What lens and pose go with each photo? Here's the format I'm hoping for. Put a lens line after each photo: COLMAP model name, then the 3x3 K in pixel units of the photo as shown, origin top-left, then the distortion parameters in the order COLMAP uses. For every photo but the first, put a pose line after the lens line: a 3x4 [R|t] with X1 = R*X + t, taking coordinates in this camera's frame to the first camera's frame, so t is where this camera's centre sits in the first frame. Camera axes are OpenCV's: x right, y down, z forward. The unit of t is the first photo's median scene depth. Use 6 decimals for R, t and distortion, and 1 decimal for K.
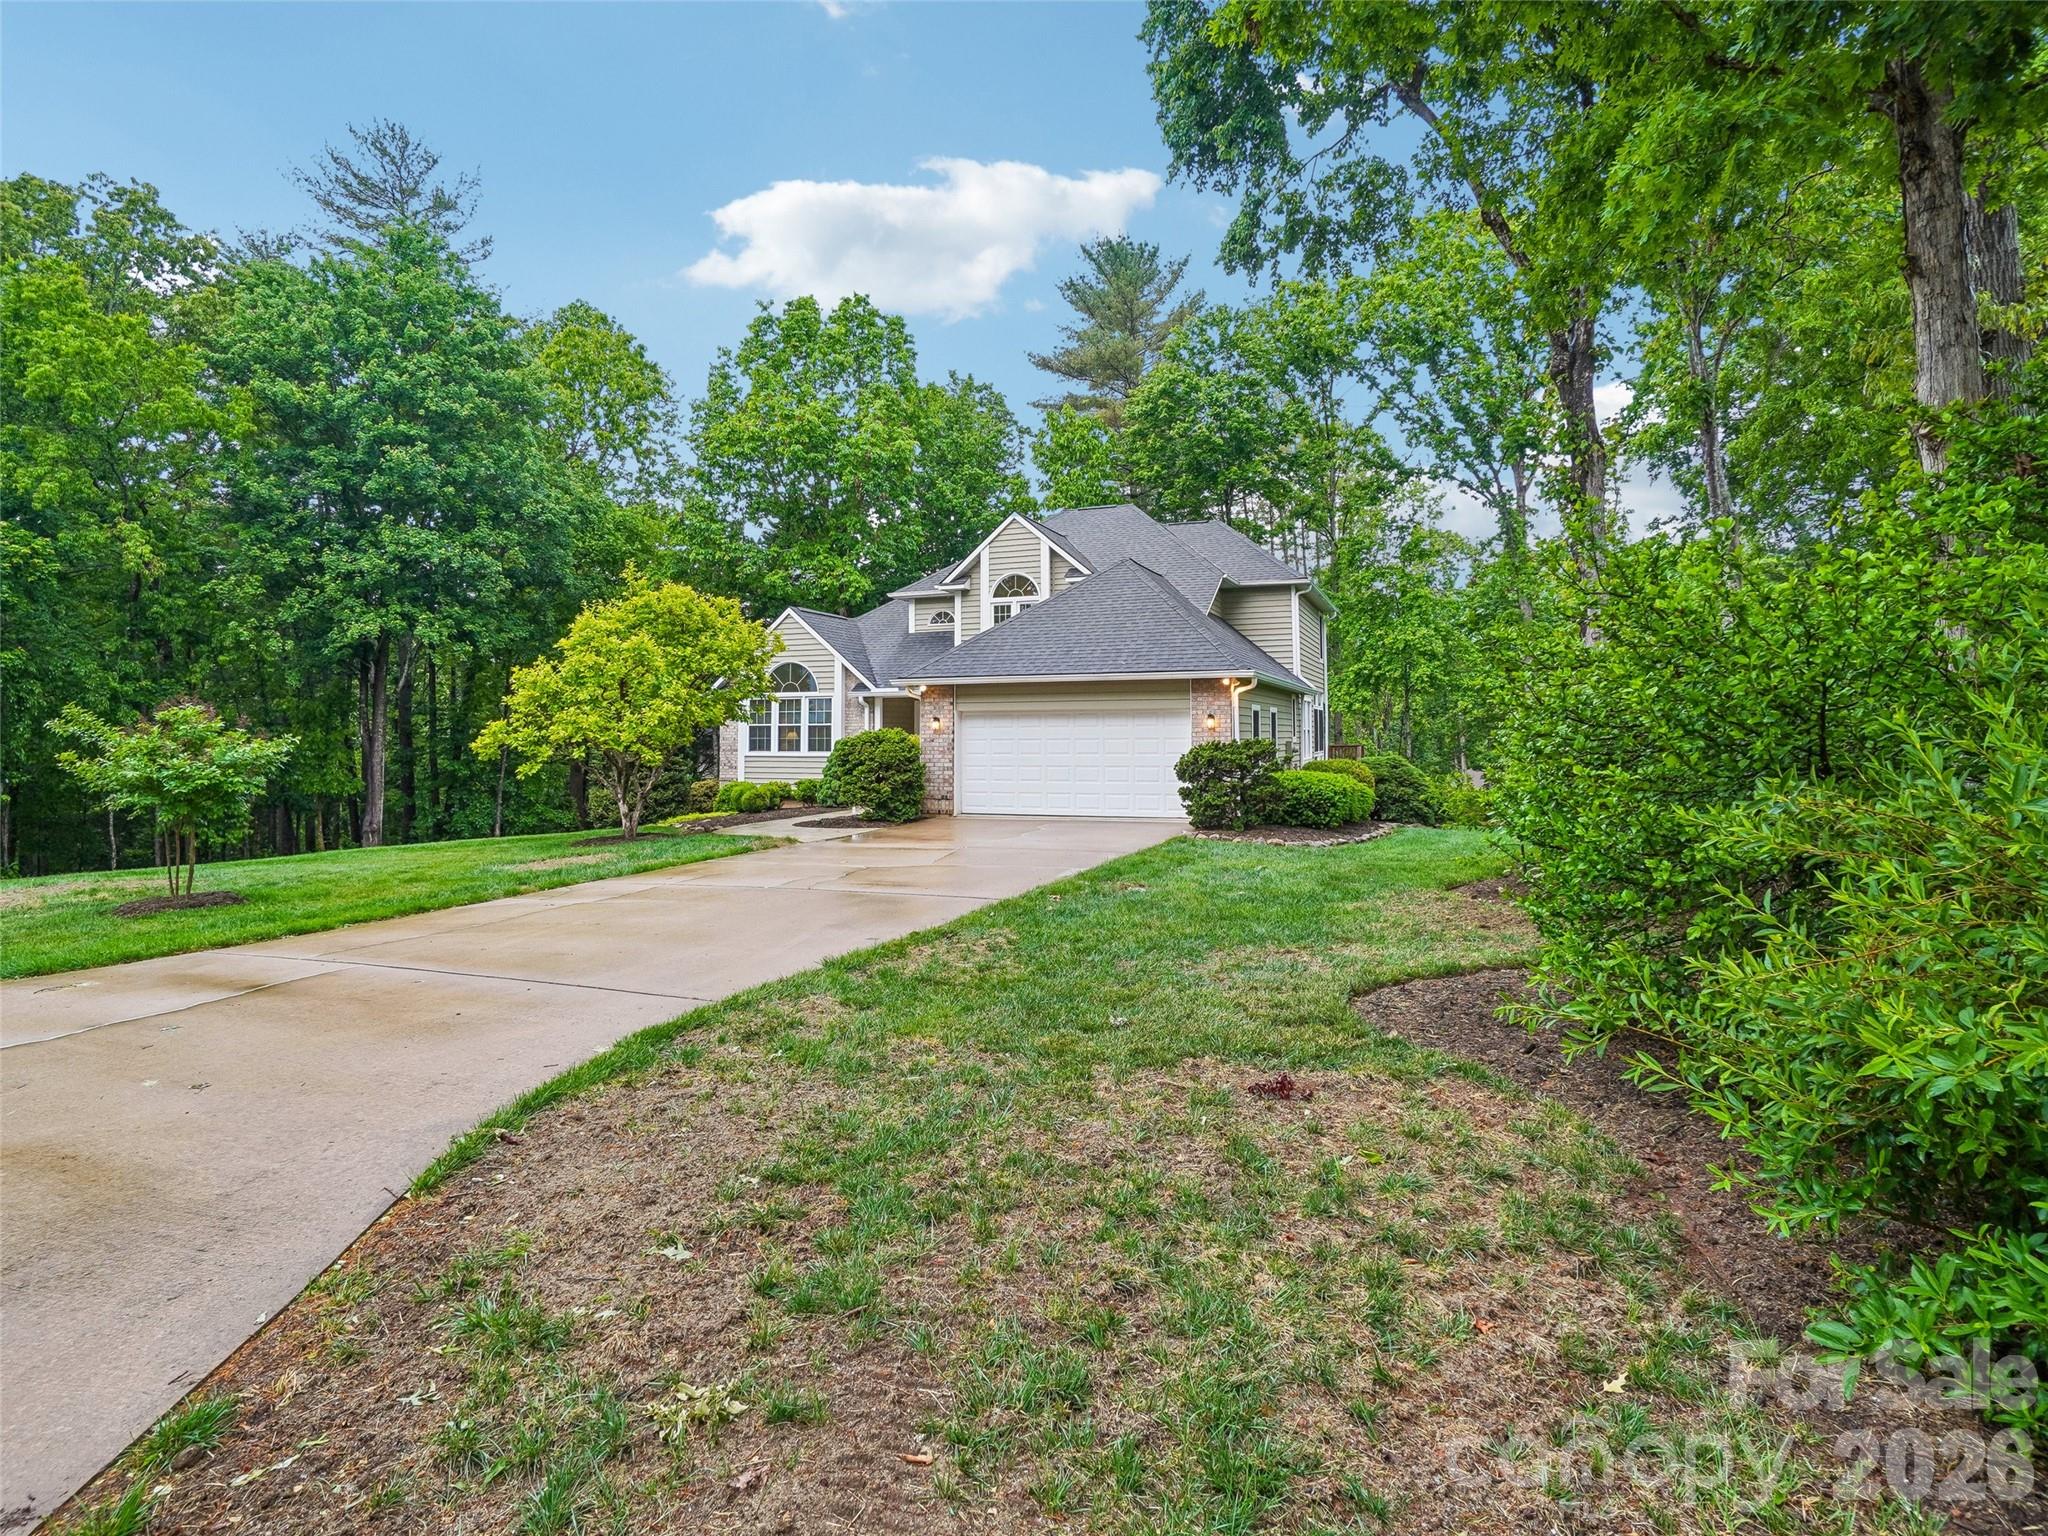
lens RADIAL K [[1035.7, 0, 1097.3], [0, 1035.7, 736.7], [0, 0, 1]] dist [-0.002510, -0.000232]
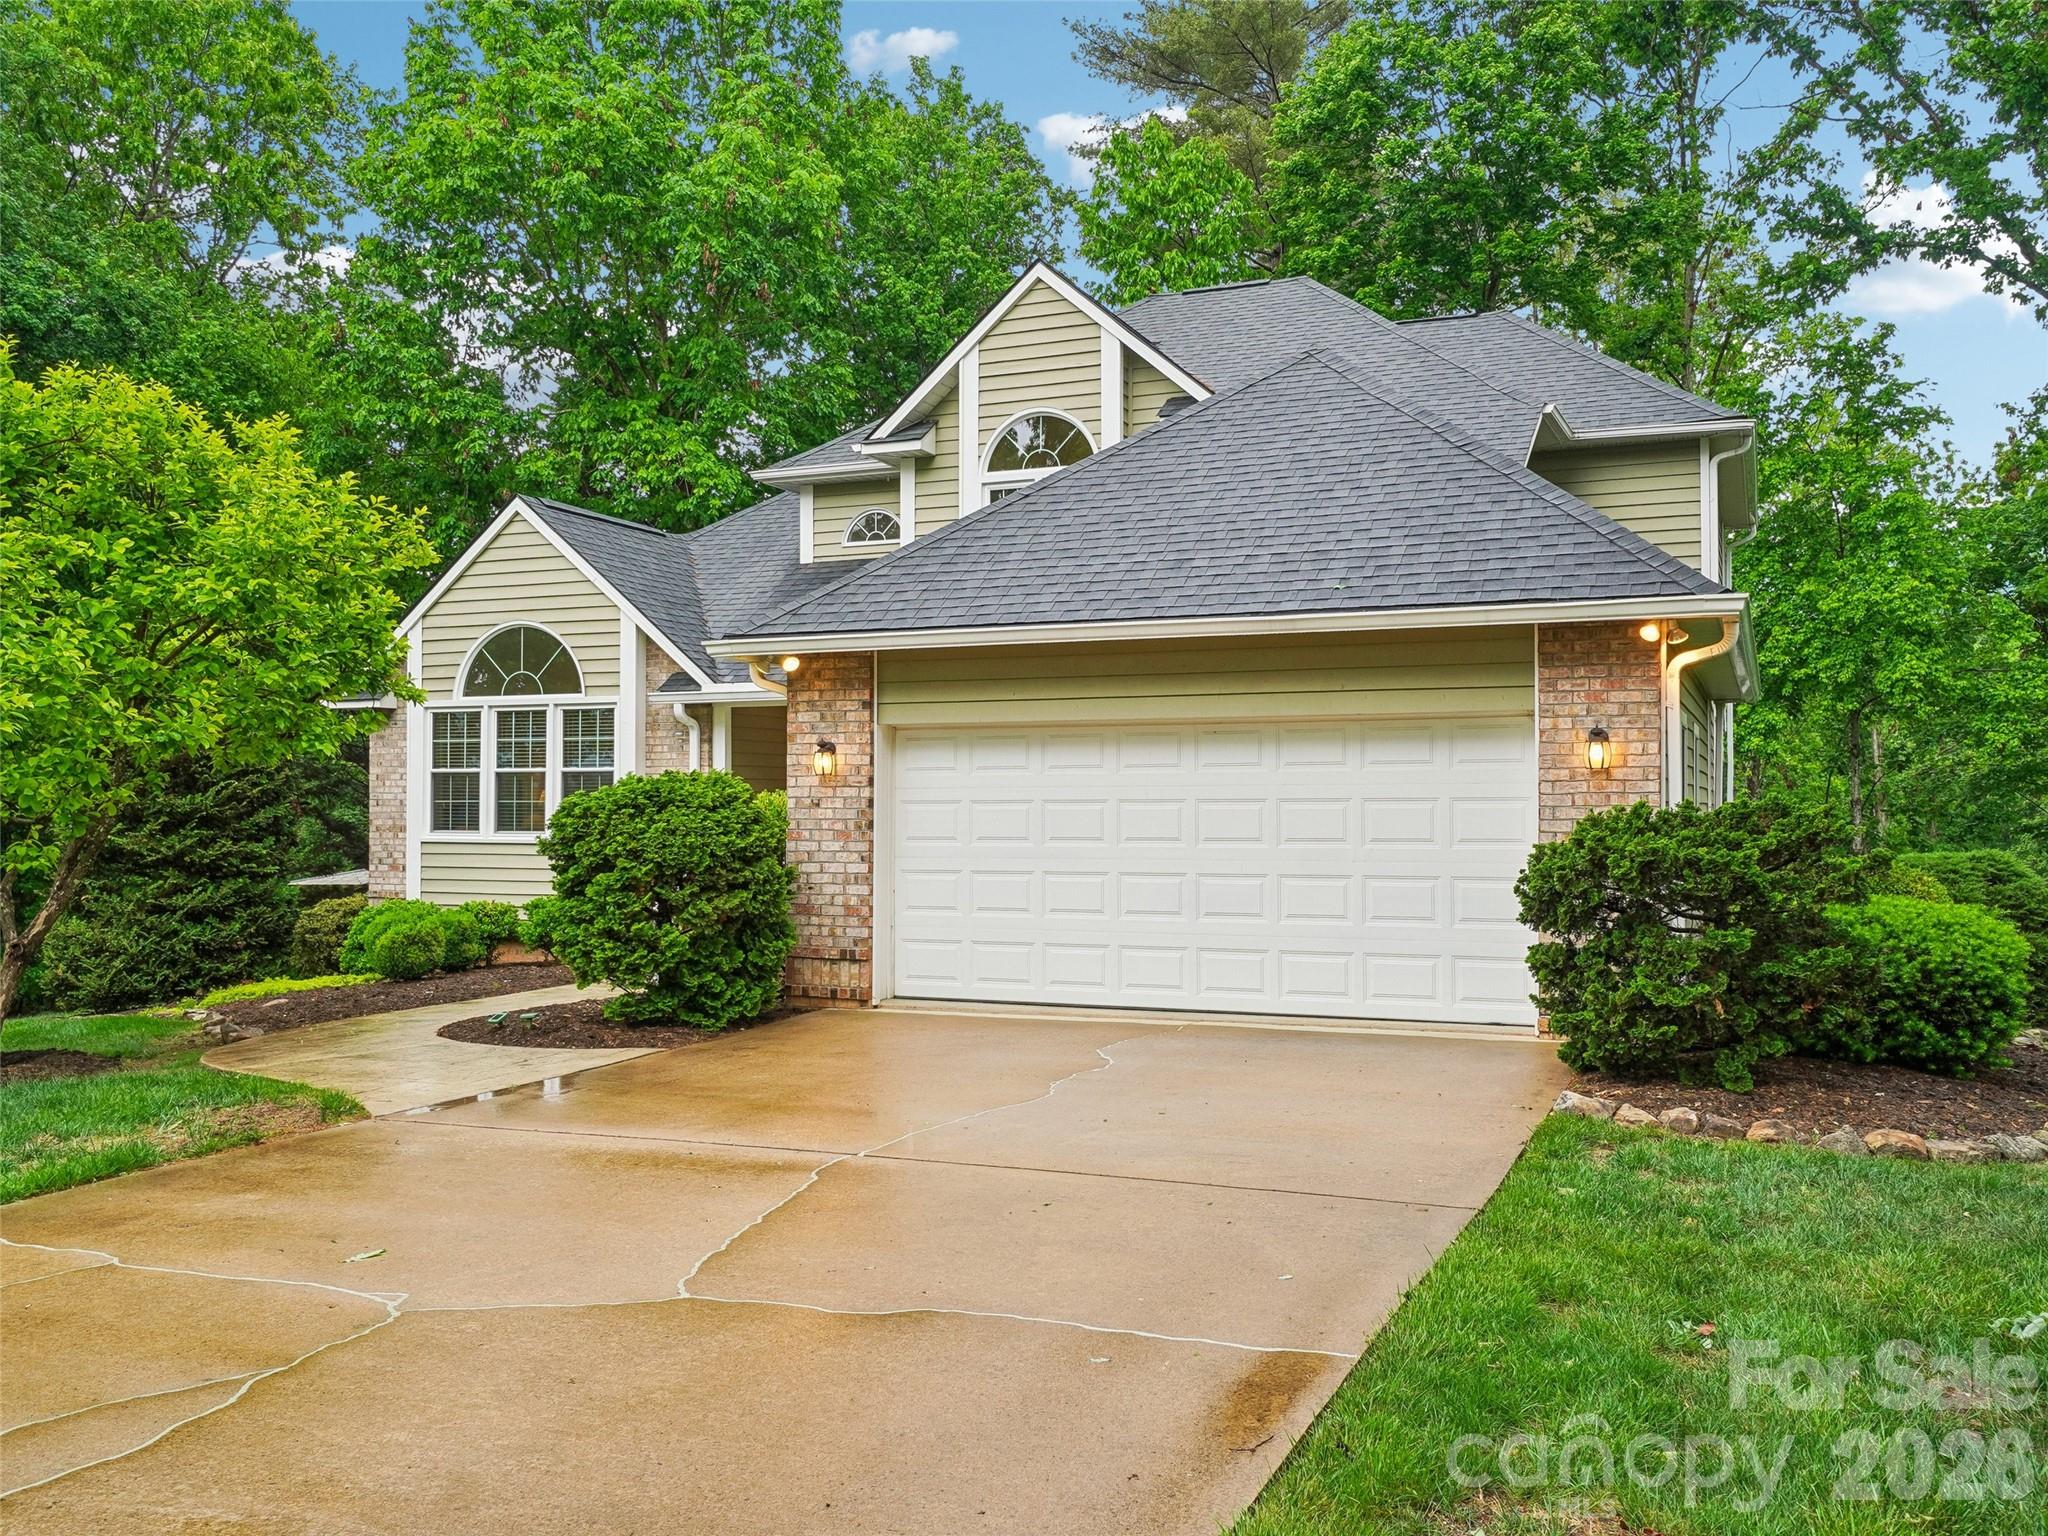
lens RADIAL K [[1722.1, 0, 1062.8], [0, 1722.1, 770.1], [0, 0, 1]] dist [0.066737, -0.086198]
pose [[0.997560, 0.002657, -0.069768, -0.020197], [-0.004234, 0.999739, -0.022466, 0.003932], [0.069690, 0.022706, 0.997310, 0.292814]]
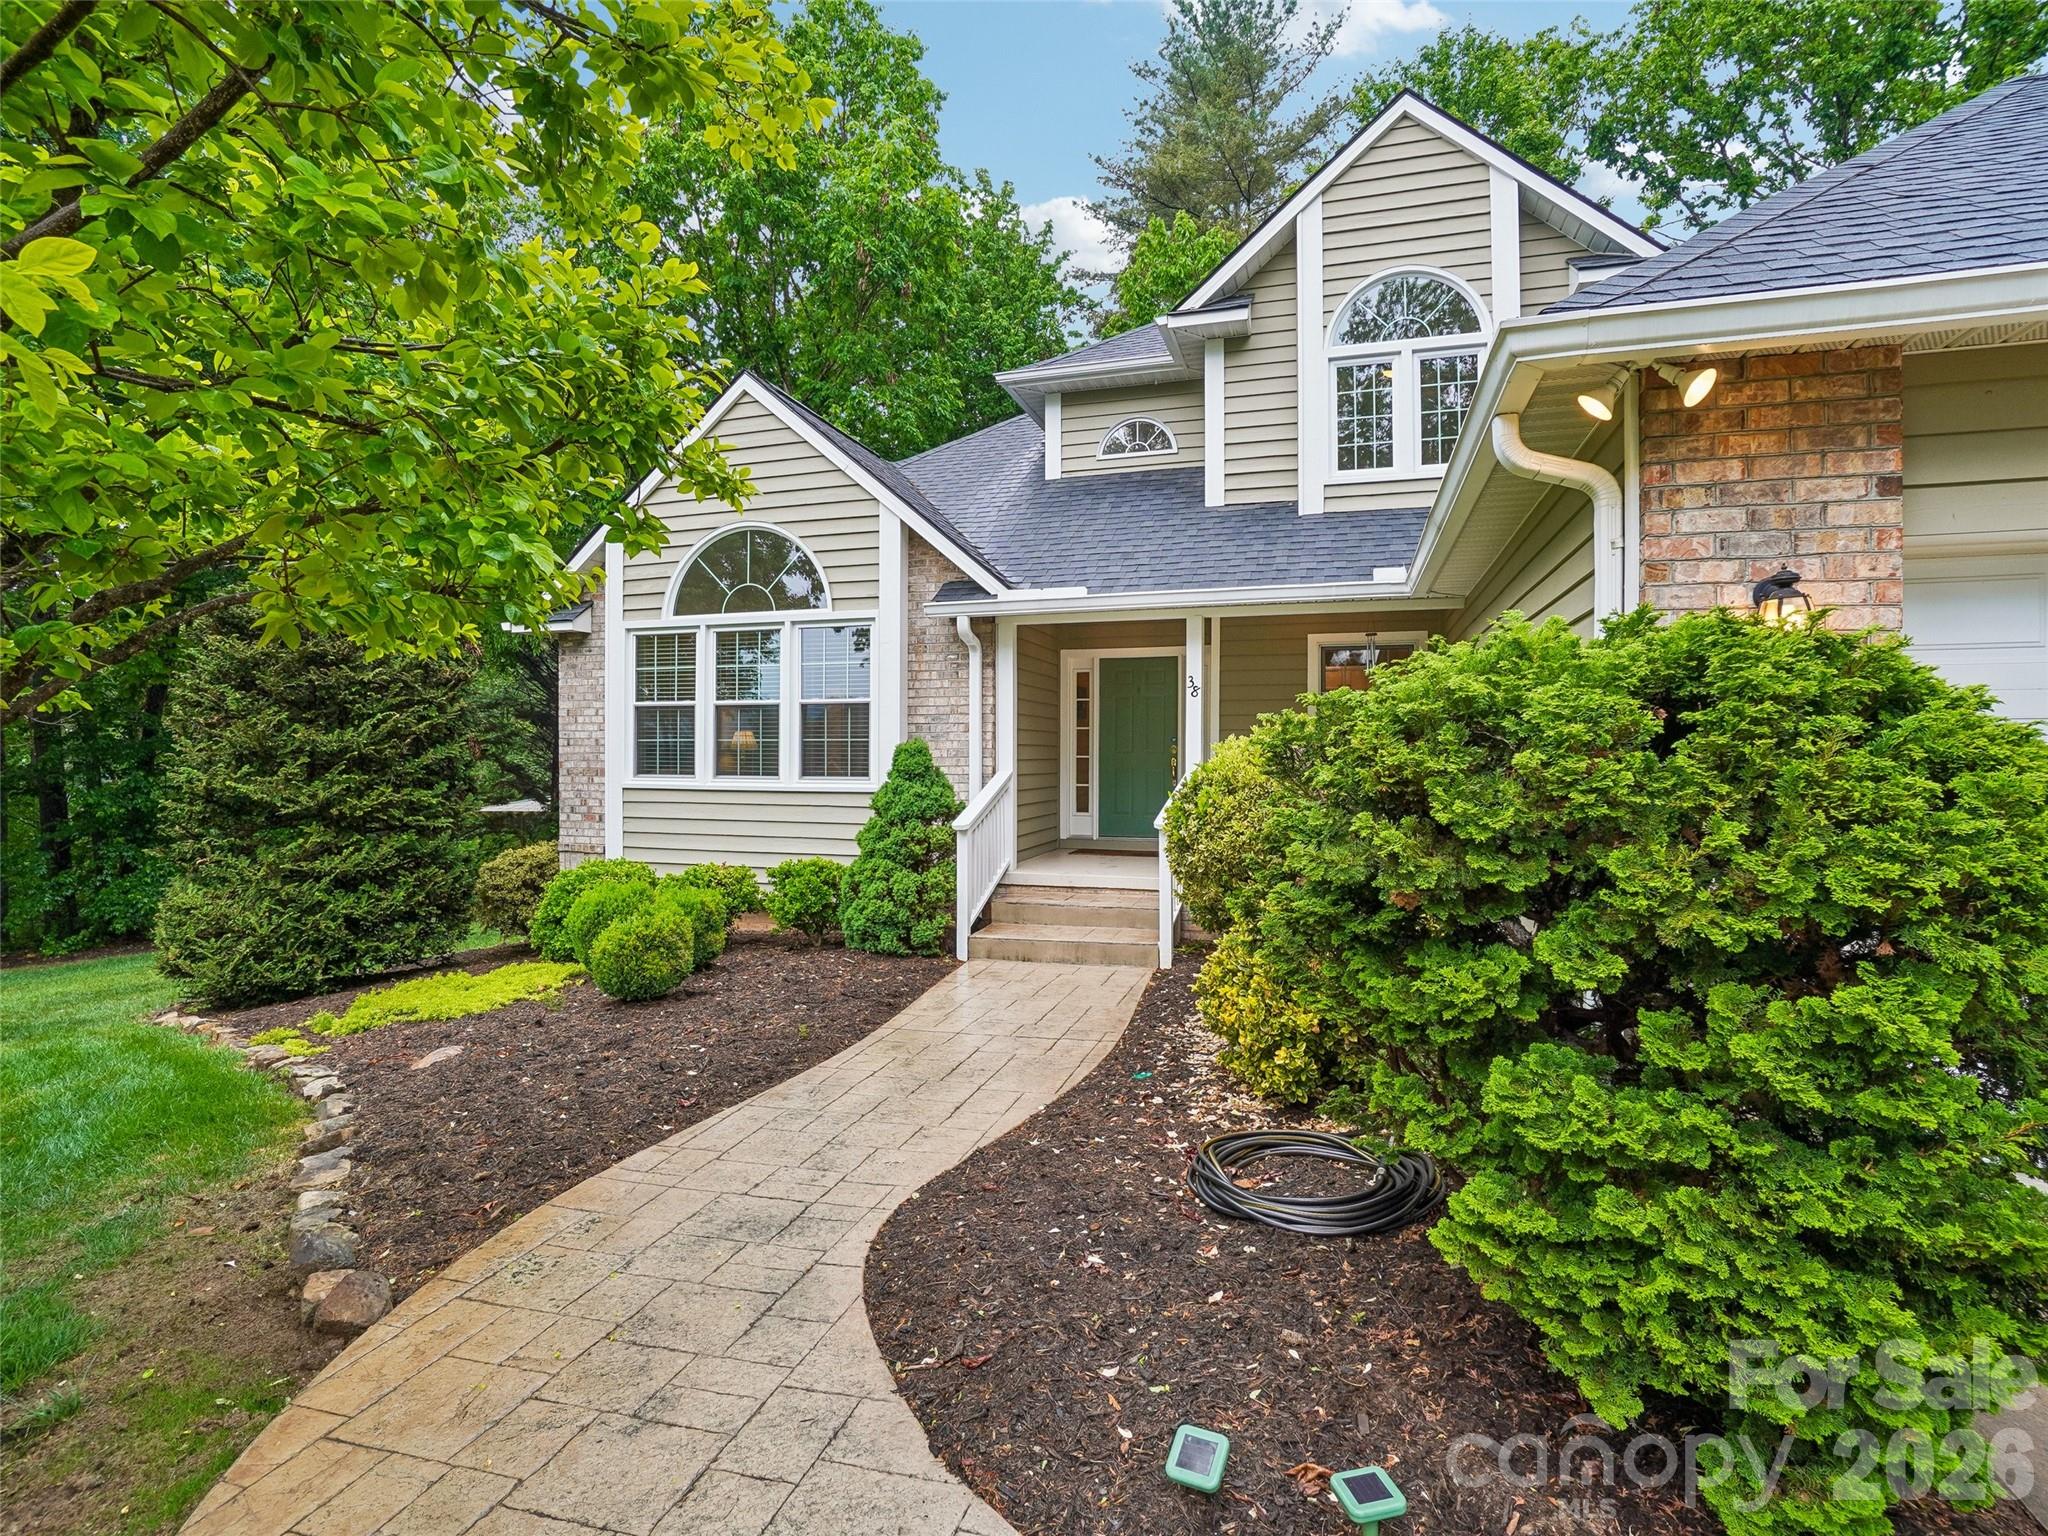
lens RADIAL K [[988.3, 0, 1024.0], [0, 988.3, 758.2], [0, 0, 1]] dist [-0.046855, 0.000690]
pose [[0.999668, 0.006244, 0.025010, -0.209893], [-0.006249, 0.999980, 0.000127, 0.007392], [-0.025009, -0.000284, 0.999687, 0.656693]]
